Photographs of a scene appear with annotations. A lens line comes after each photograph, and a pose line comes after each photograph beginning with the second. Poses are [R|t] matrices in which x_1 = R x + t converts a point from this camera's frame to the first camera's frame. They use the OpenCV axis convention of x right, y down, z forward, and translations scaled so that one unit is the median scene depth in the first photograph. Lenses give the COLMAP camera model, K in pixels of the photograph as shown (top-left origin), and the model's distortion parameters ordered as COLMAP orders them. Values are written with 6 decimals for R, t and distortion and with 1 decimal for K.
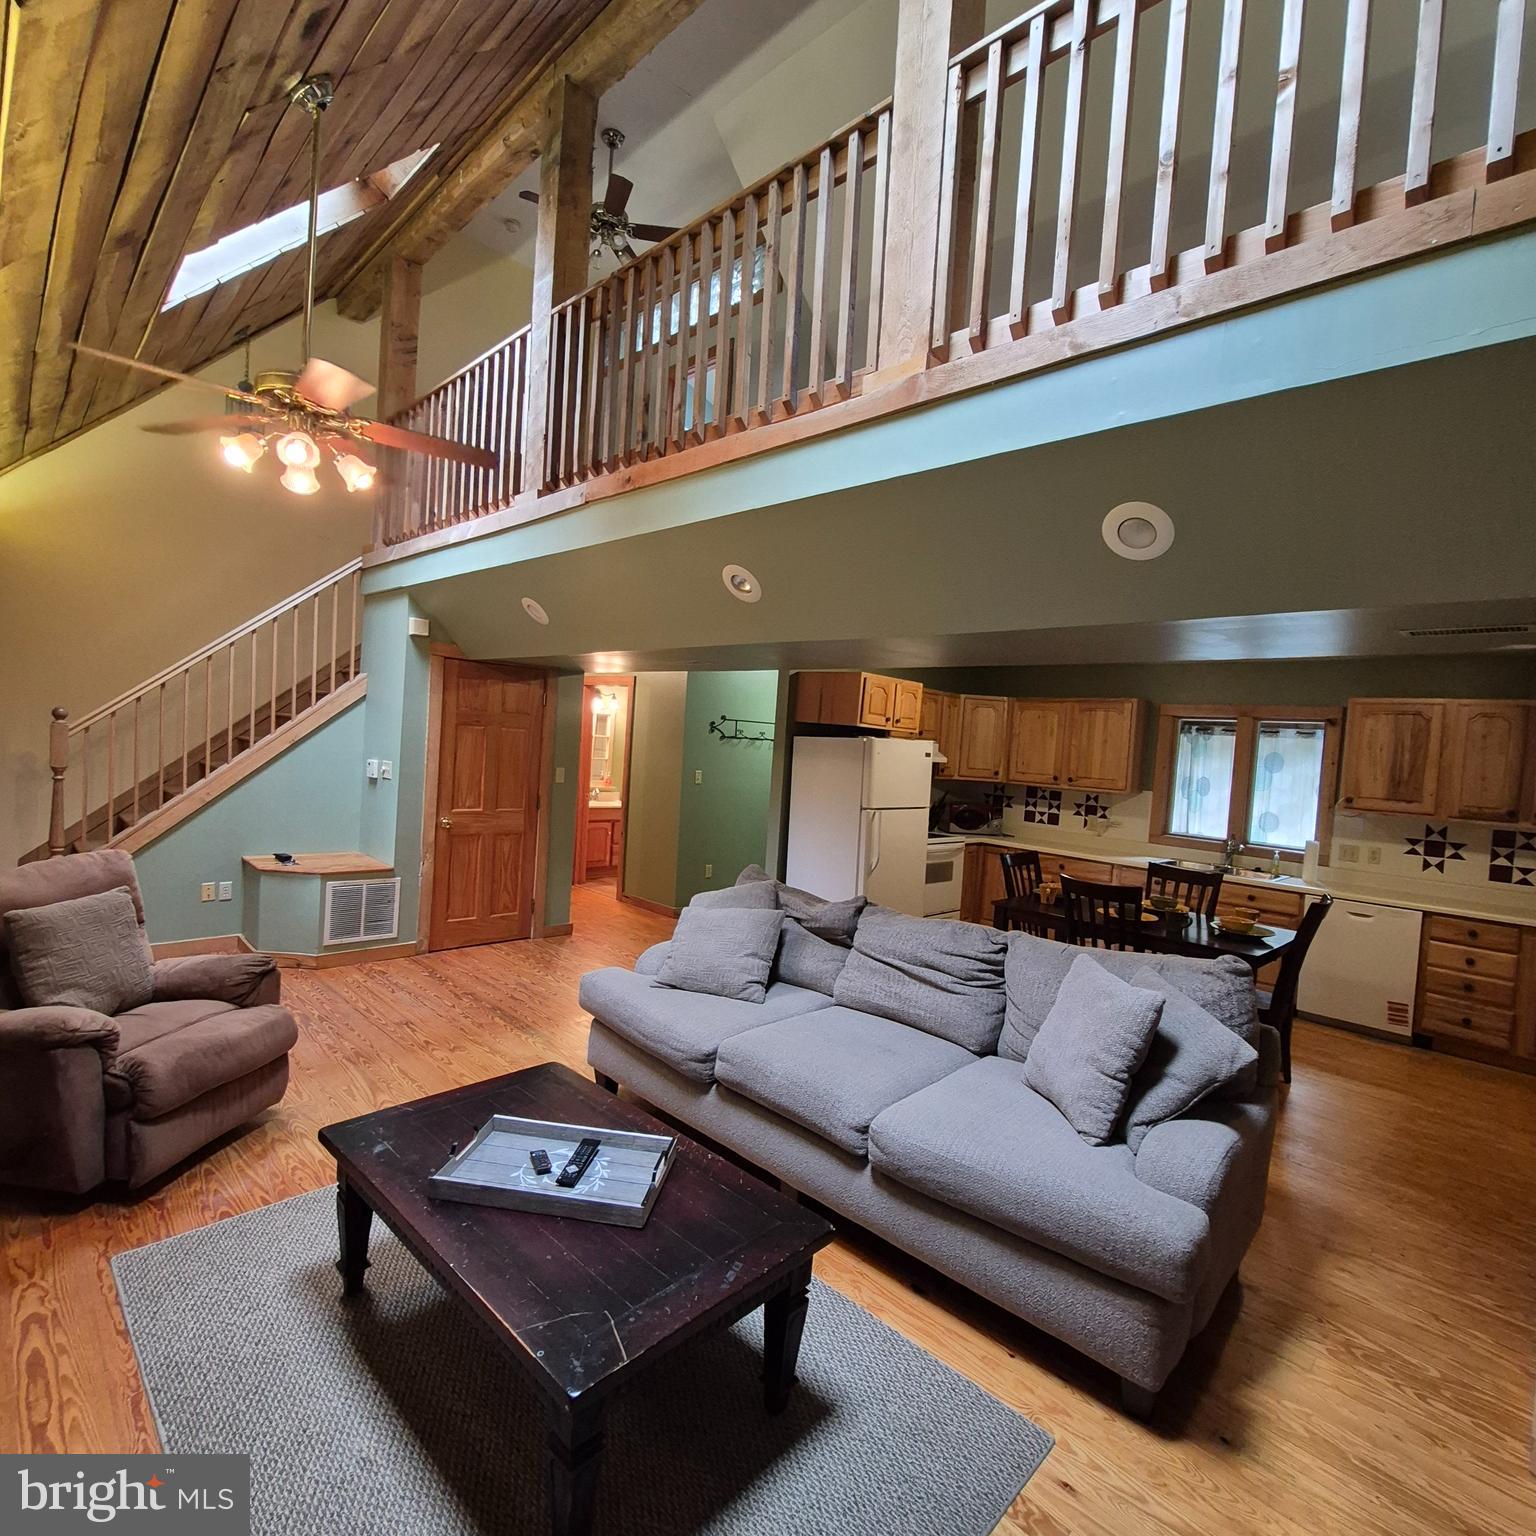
lens RADIAL K [[802.3, 0, 769.1], [0, 802.3, 773.3], [0, 0, 1]] dist [-0.001950, -0.000153]
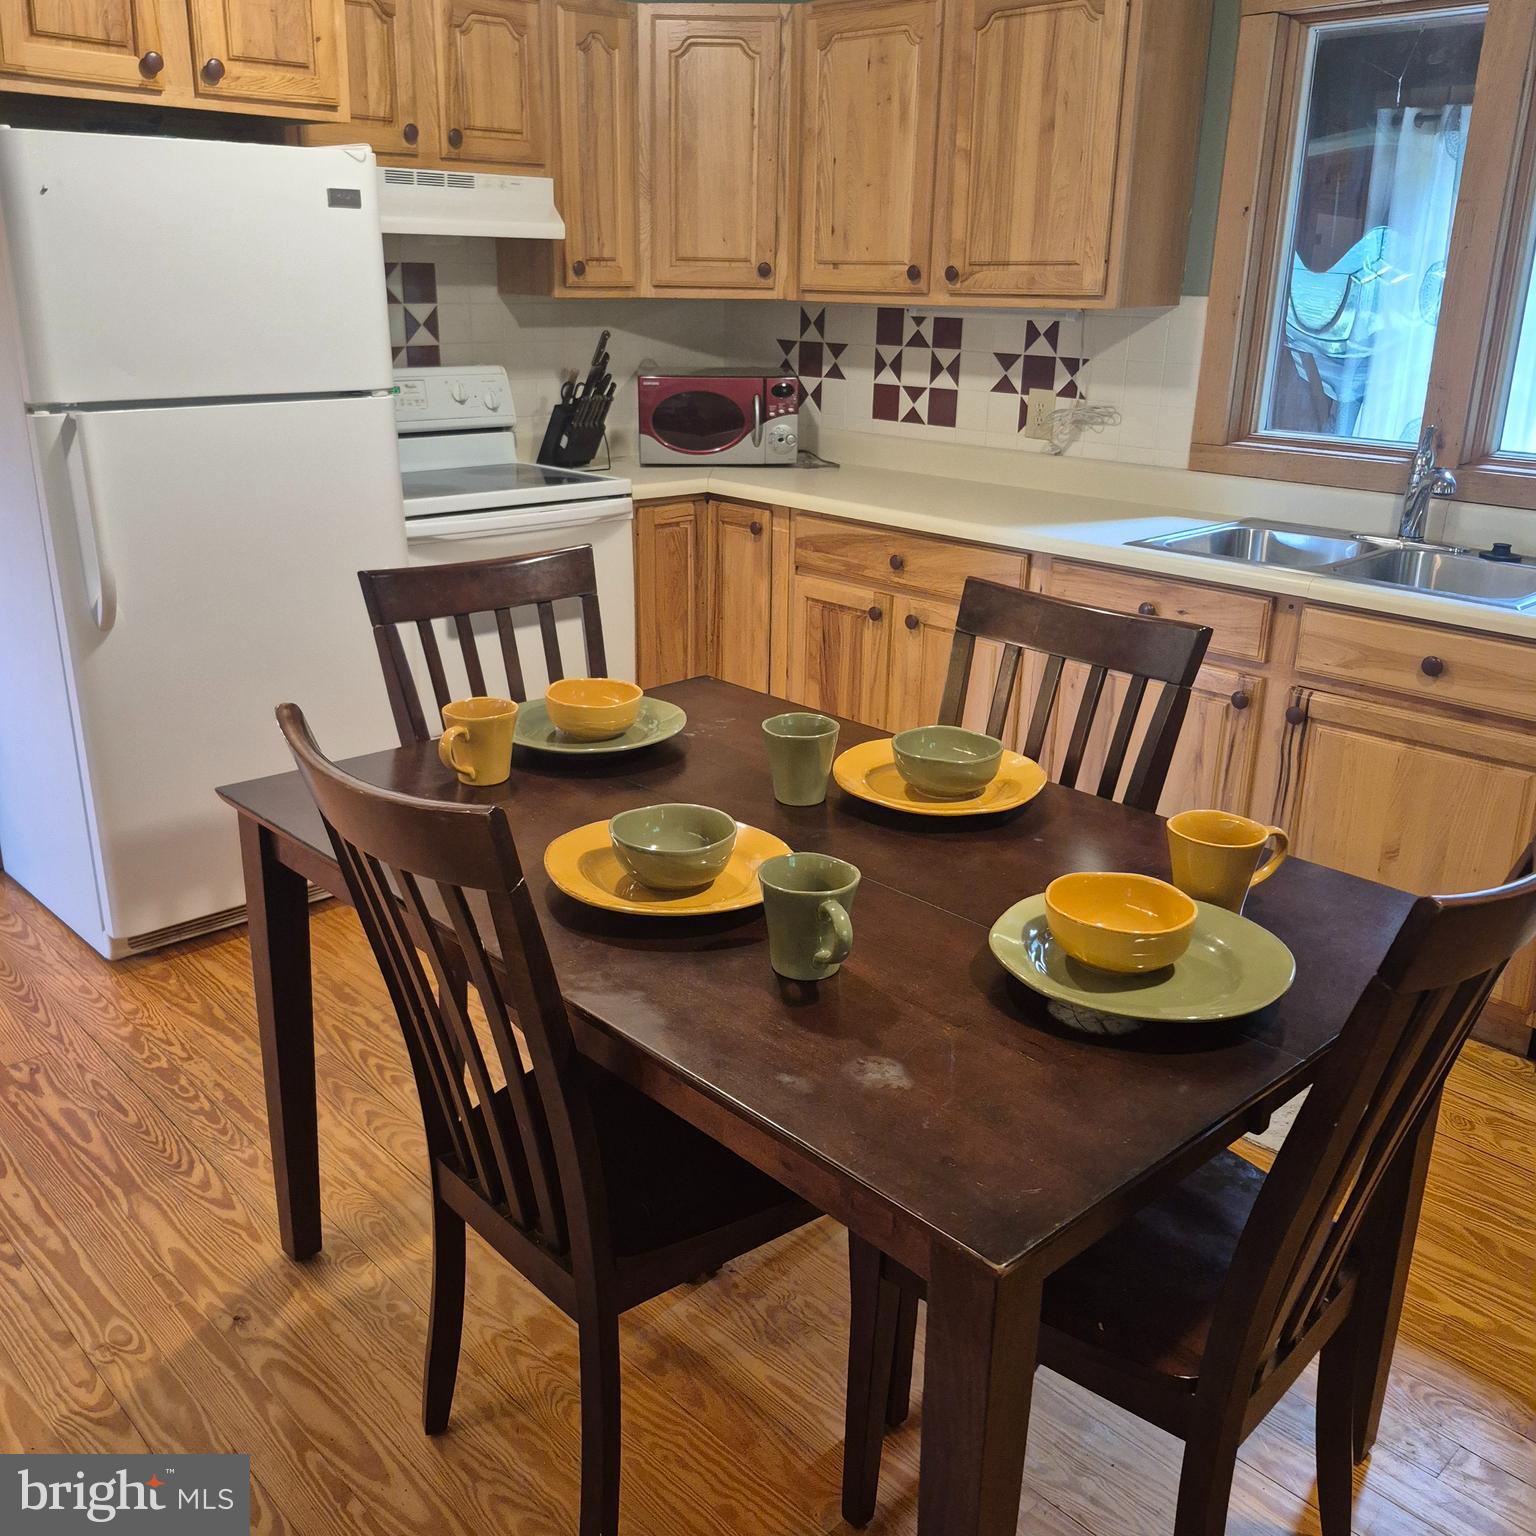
lens RADIAL K [[1432.6, 0, 765.4], [0, 1432.6, 766.9], [0, 0, 1]] dist [0.020358, 0.000000]
pose [[0.998055, -0.041865, -0.046190, 0.309259], [0.053360, 0.956817, 0.285753, 0.026600], [0.032232, -0.287662, 0.957190, 0.398703]]
